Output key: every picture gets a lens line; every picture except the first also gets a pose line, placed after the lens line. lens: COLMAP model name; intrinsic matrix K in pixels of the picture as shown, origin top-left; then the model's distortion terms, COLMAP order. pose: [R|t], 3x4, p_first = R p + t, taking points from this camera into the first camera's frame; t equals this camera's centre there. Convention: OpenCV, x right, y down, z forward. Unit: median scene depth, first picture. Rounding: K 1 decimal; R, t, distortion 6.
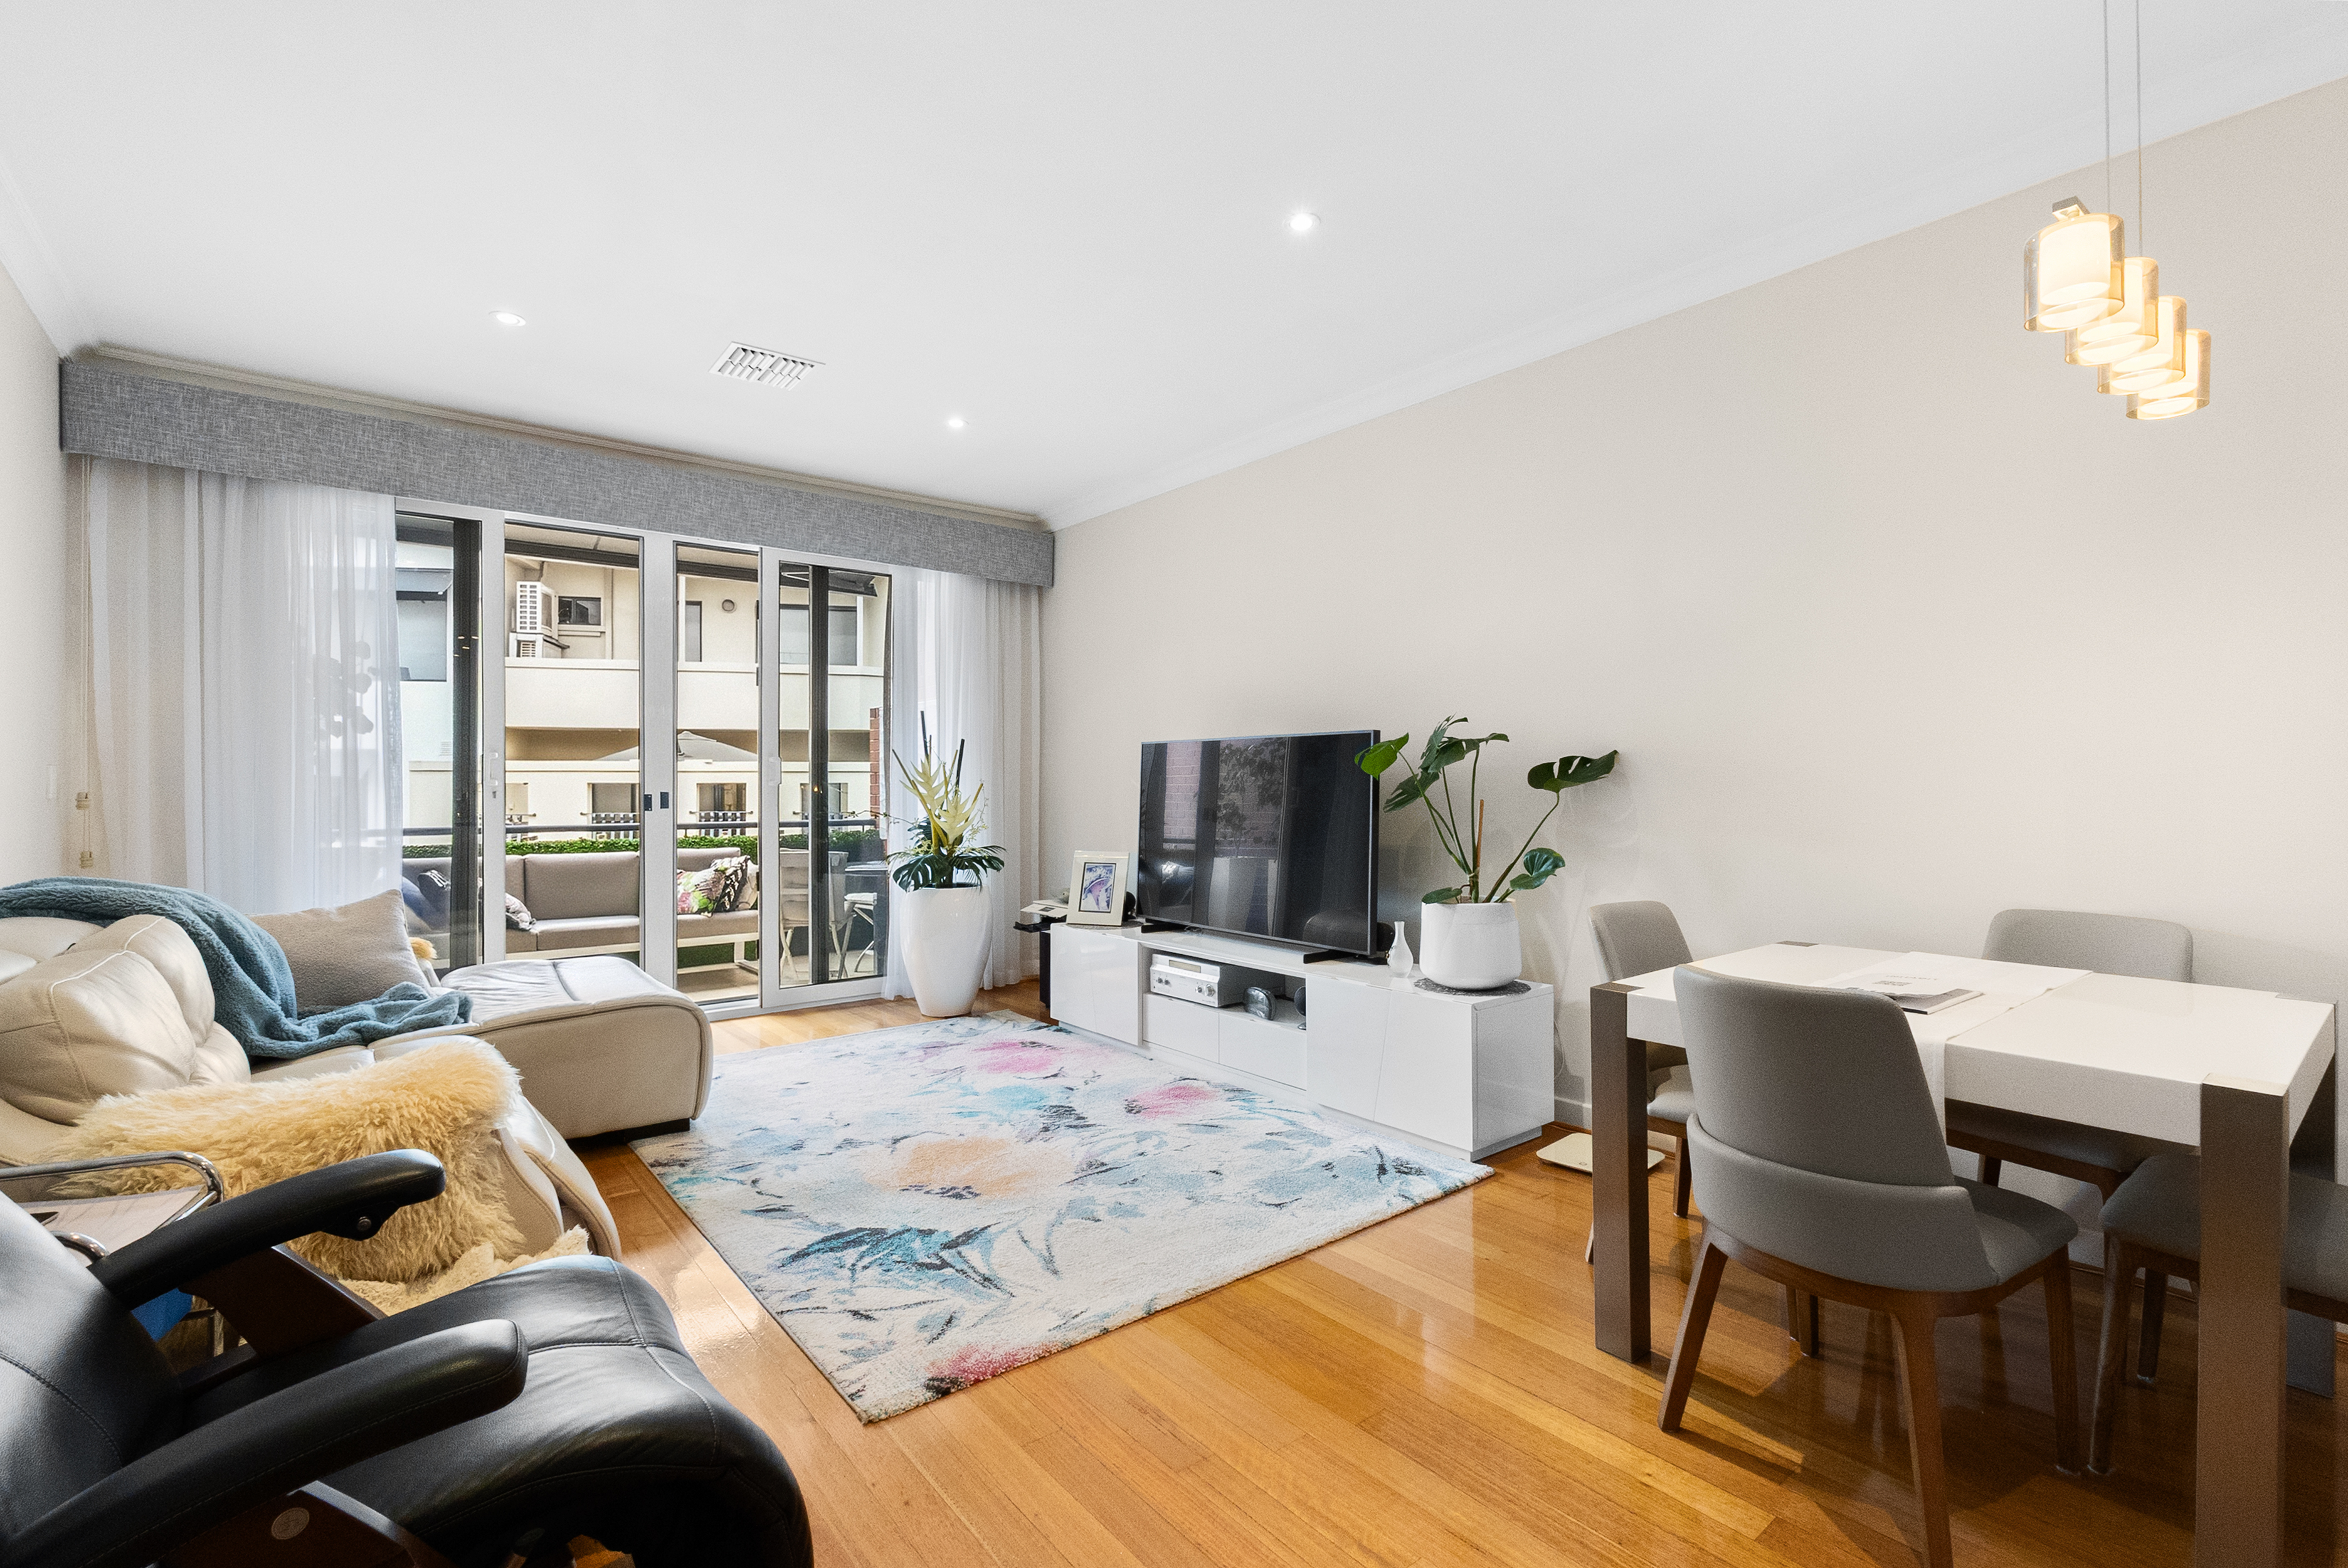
lens RADIAL K [[1063.8, 0, 1195.8], [0, 1063.8, 794.1], [0, 0, 1]] dist [0.002891, -0.000421]
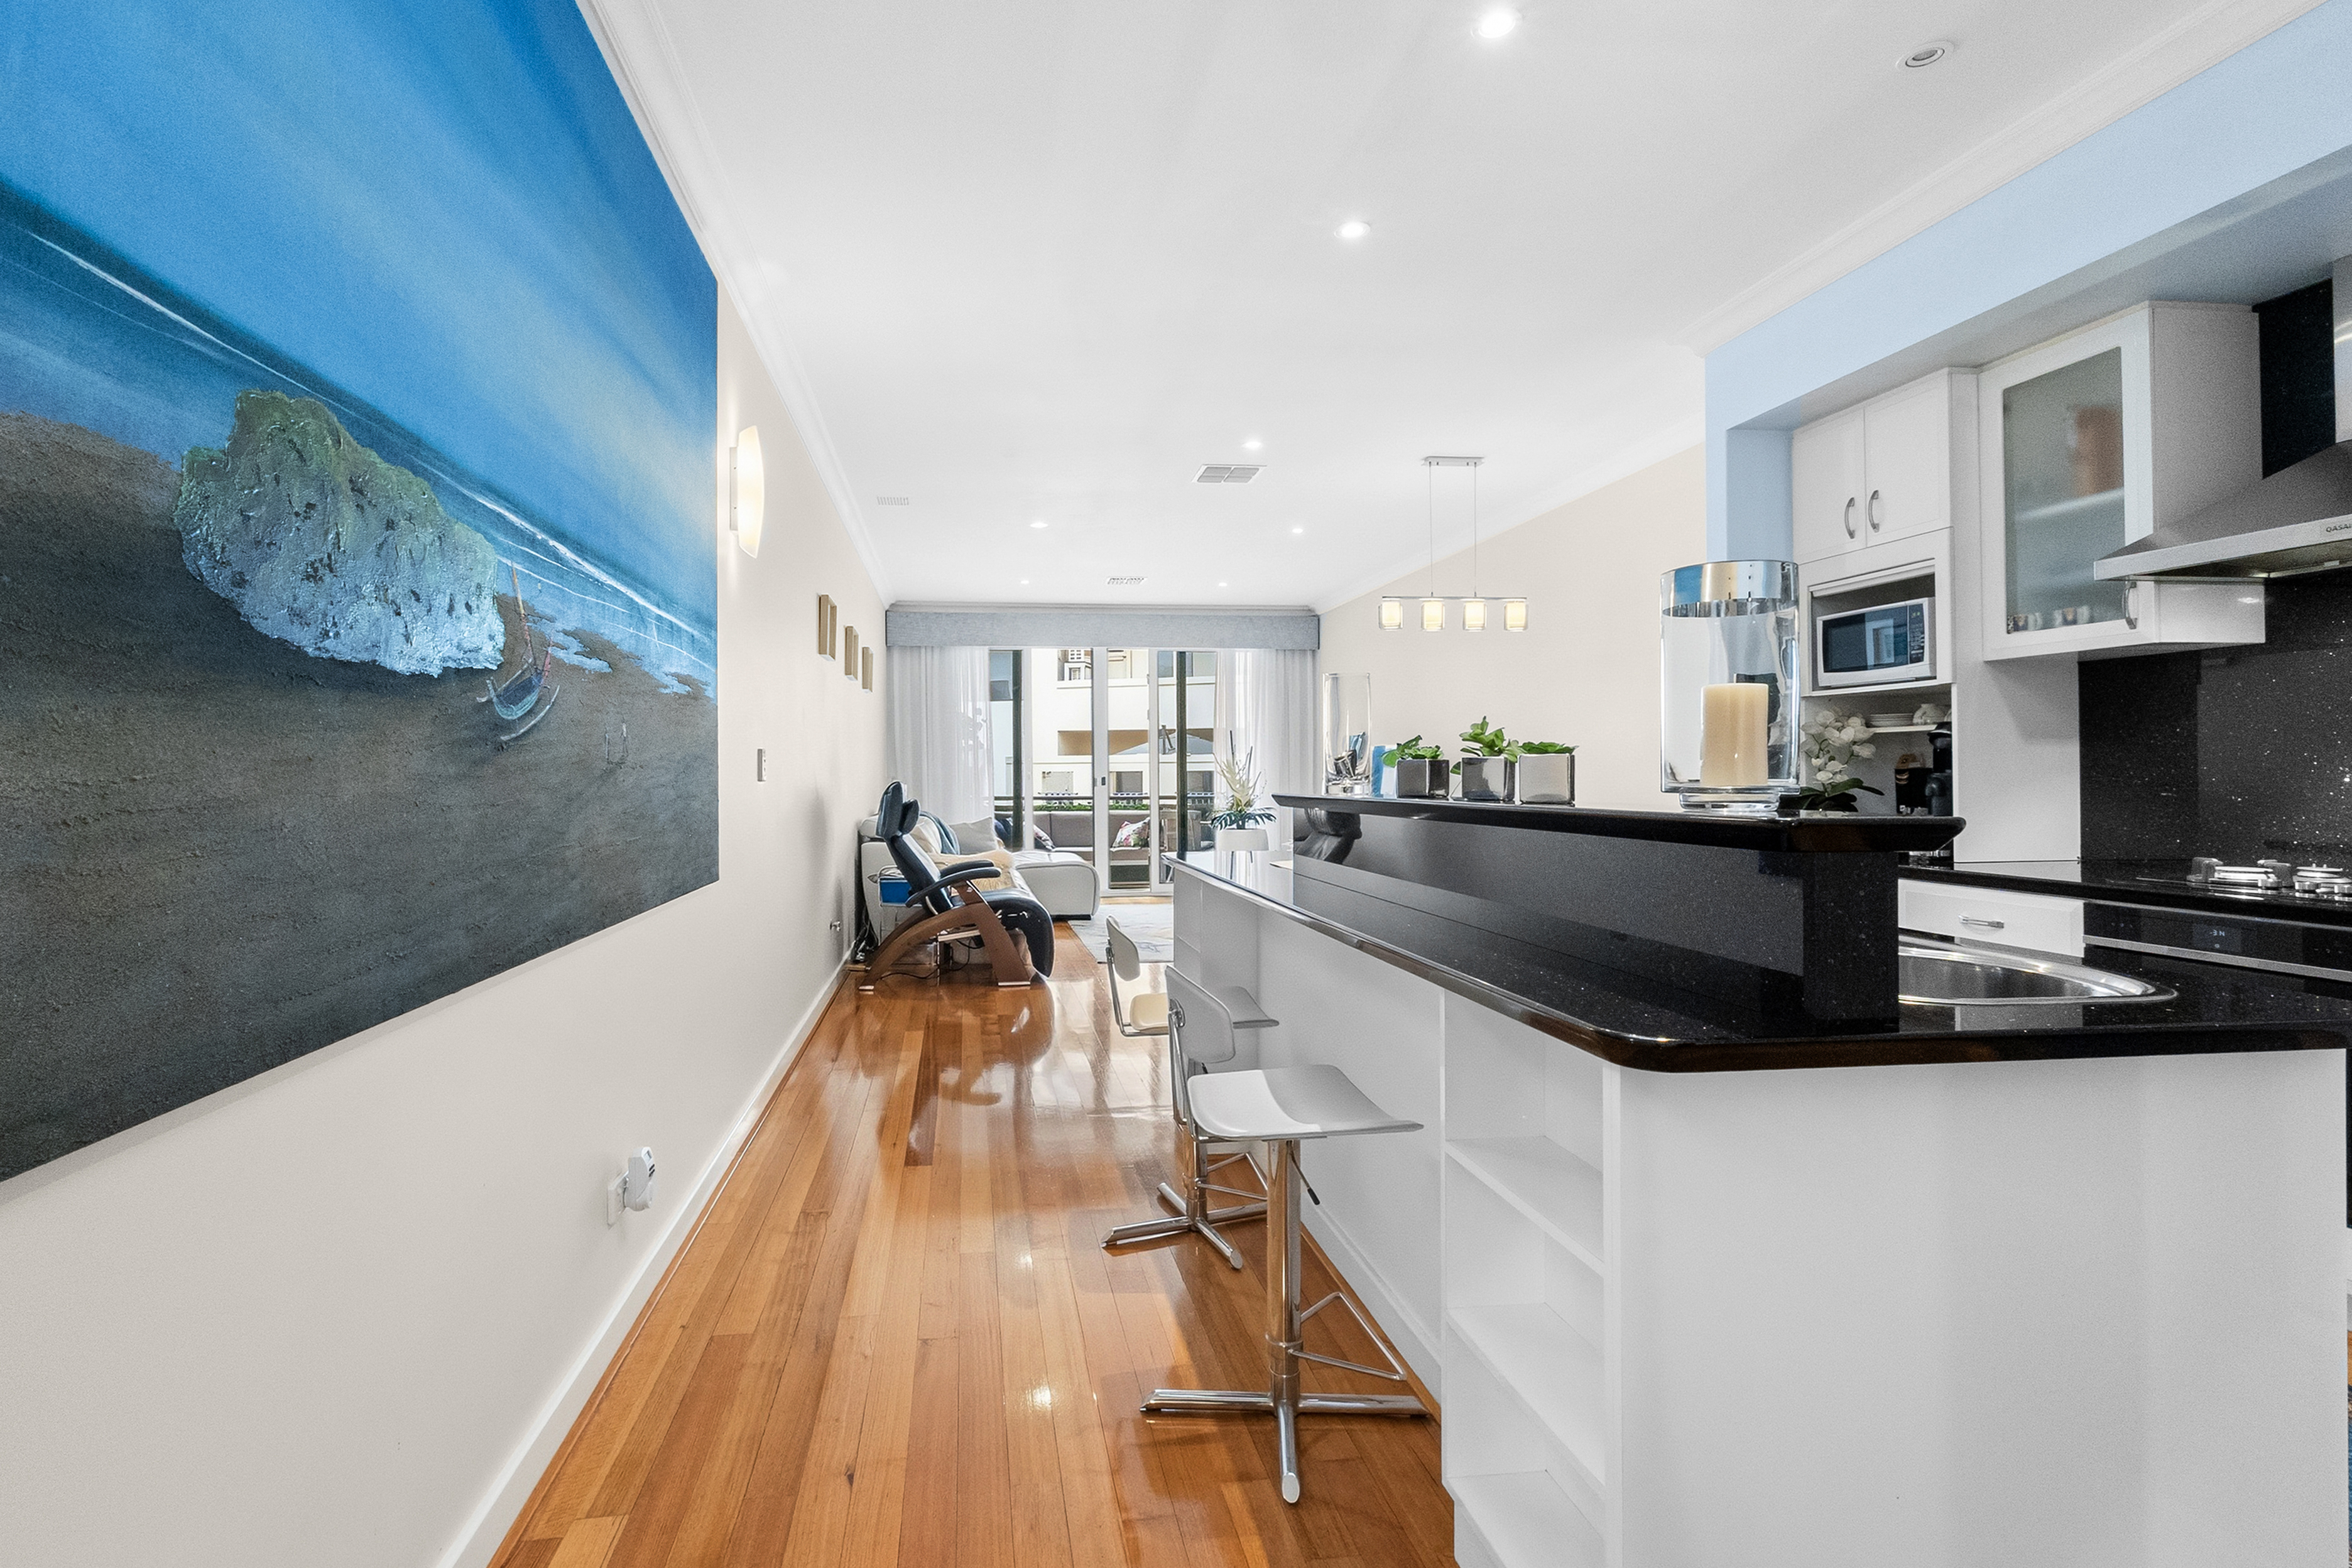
lens RADIAL K [[1065.8, 0, 1163.3], [0, 1065.8, 773.3], [0, 0, 1]] dist [0.002891, -0.000421]
pose [[0.879286, -0.004497, -0.476273, 0.493699], [0.002768, 0.999987, -0.004331, -0.000226], [0.476286, 0.002490, 0.879287, -0.617392]]
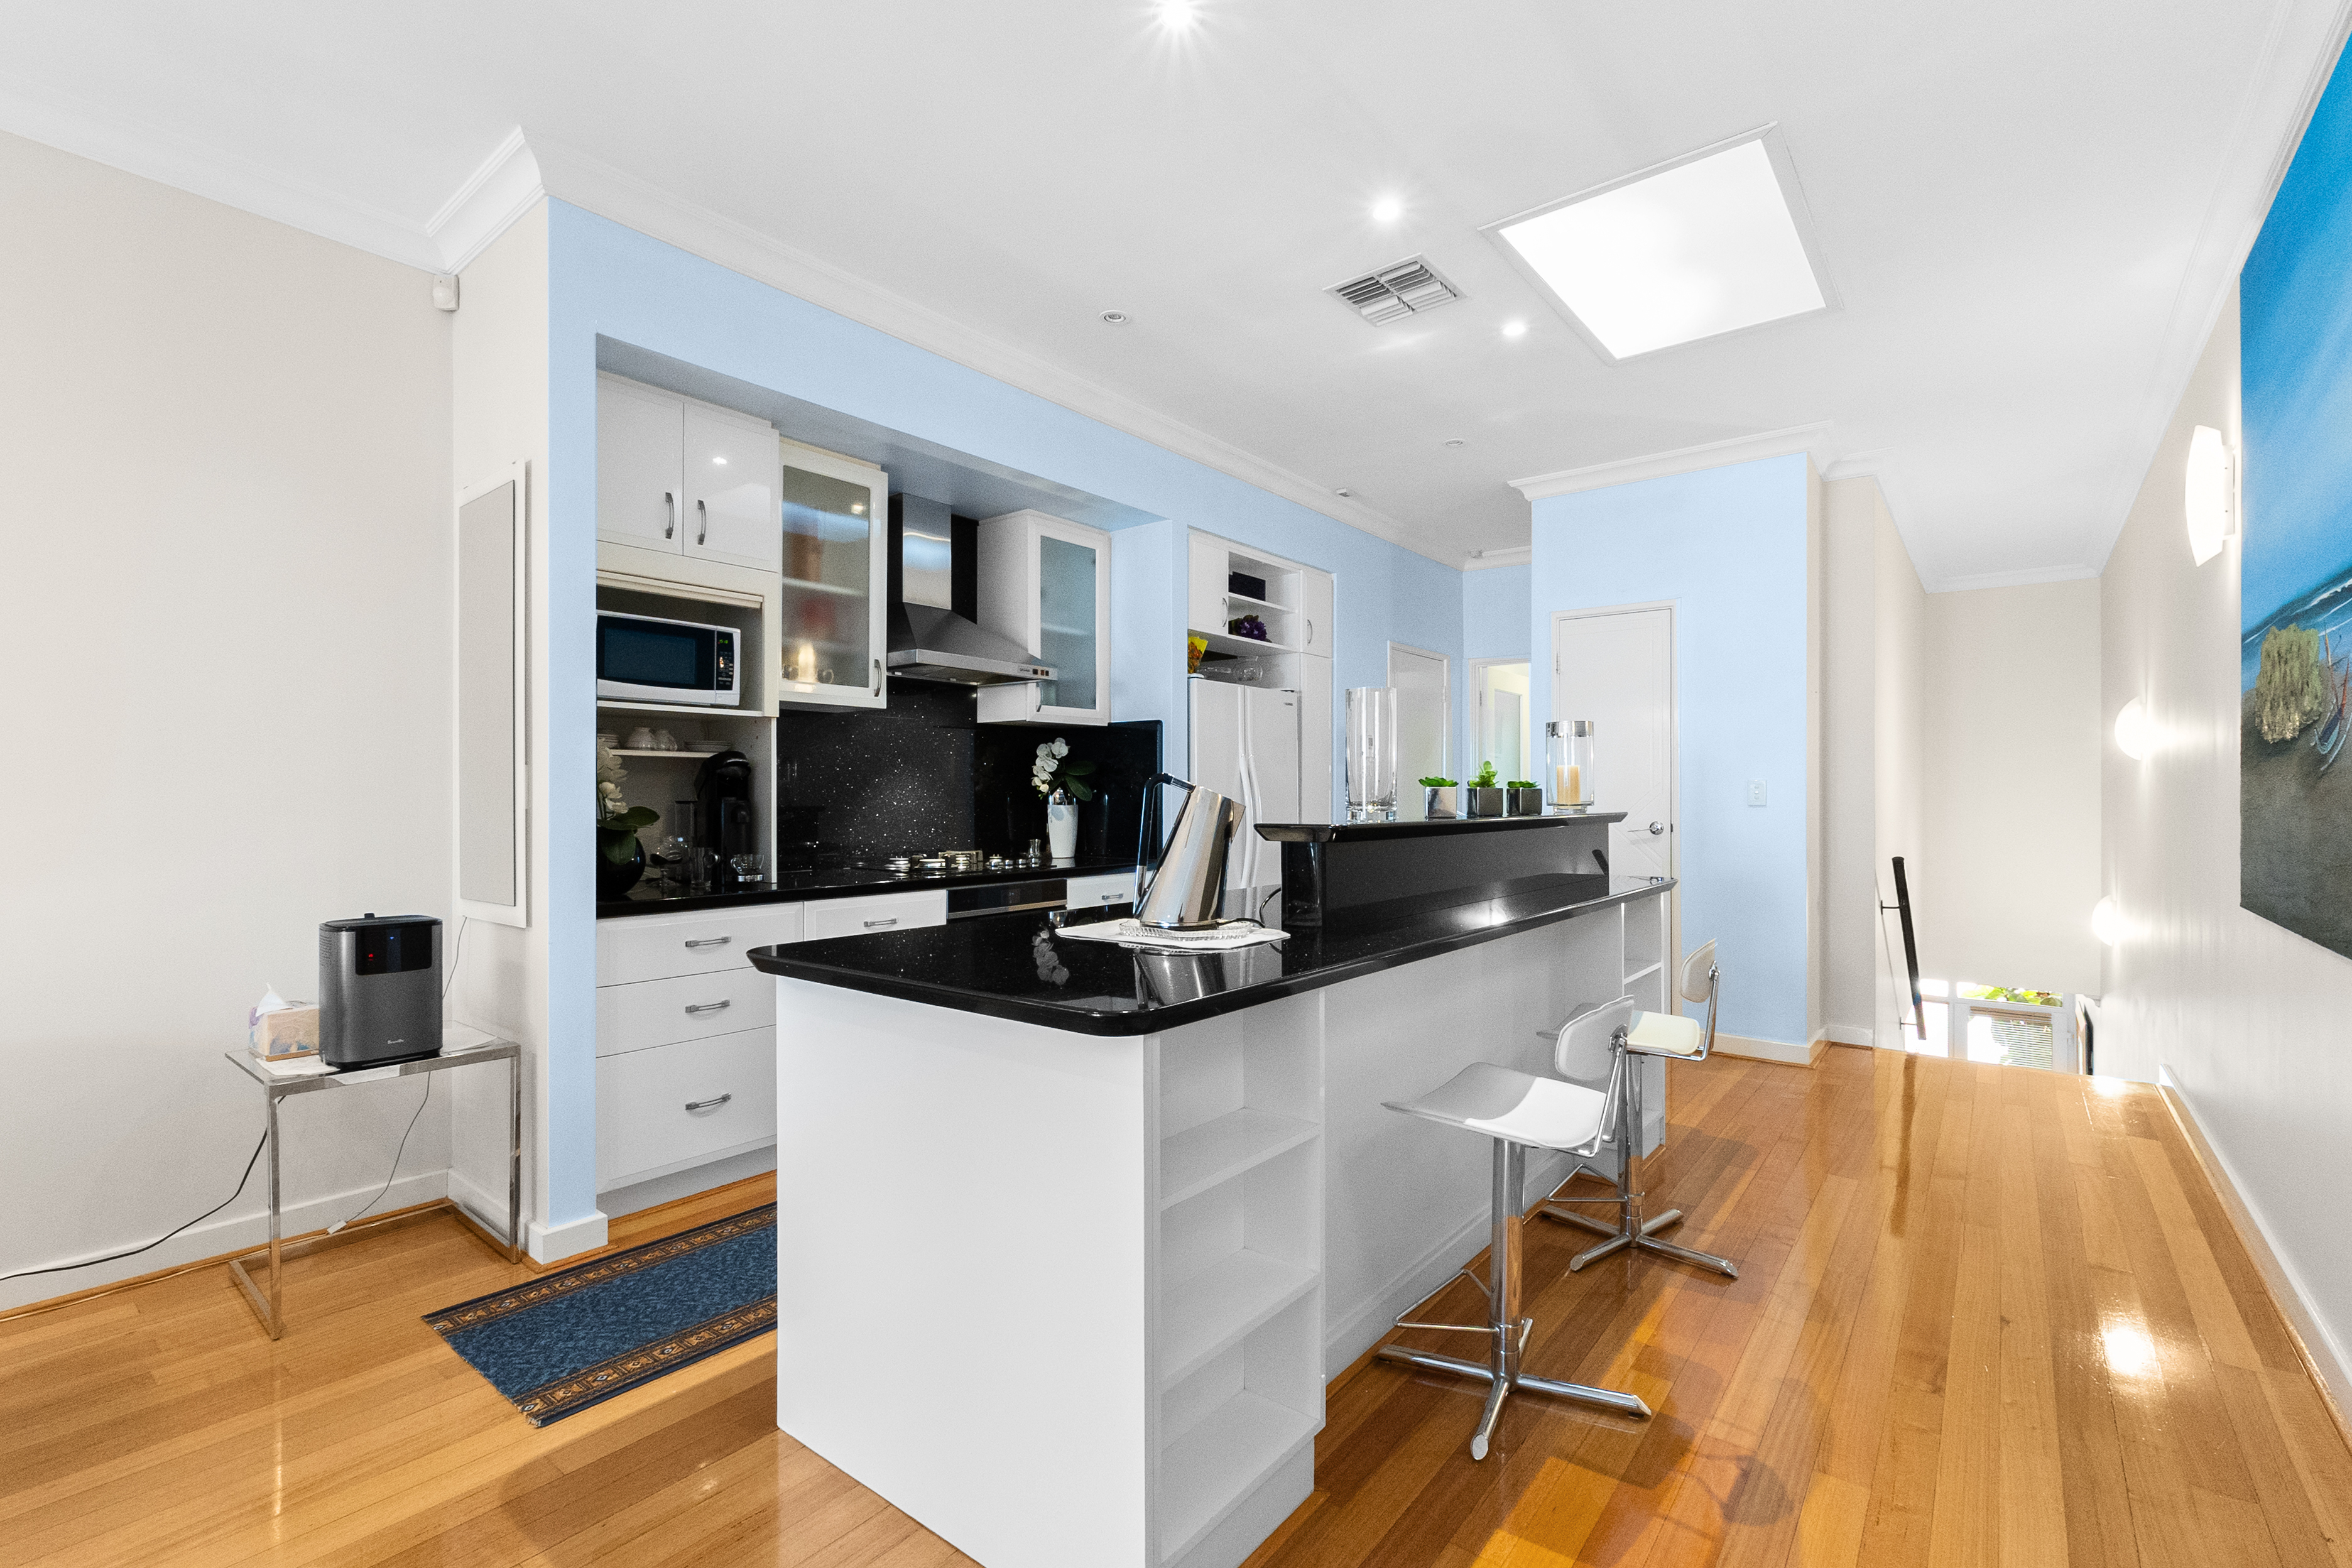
lens RADIAL K [[1065.8, 0, 1157.6], [0, 1065.8, 782.4], [0, 0, 1]] dist [0.002891, -0.000421]
pose [[-0.204994, 0.010046, 0.978712, -2.040261], [0.004315, 0.999947, -0.009360, -0.022814], [-0.978754, 0.002305, -0.205026, 2.209669]]
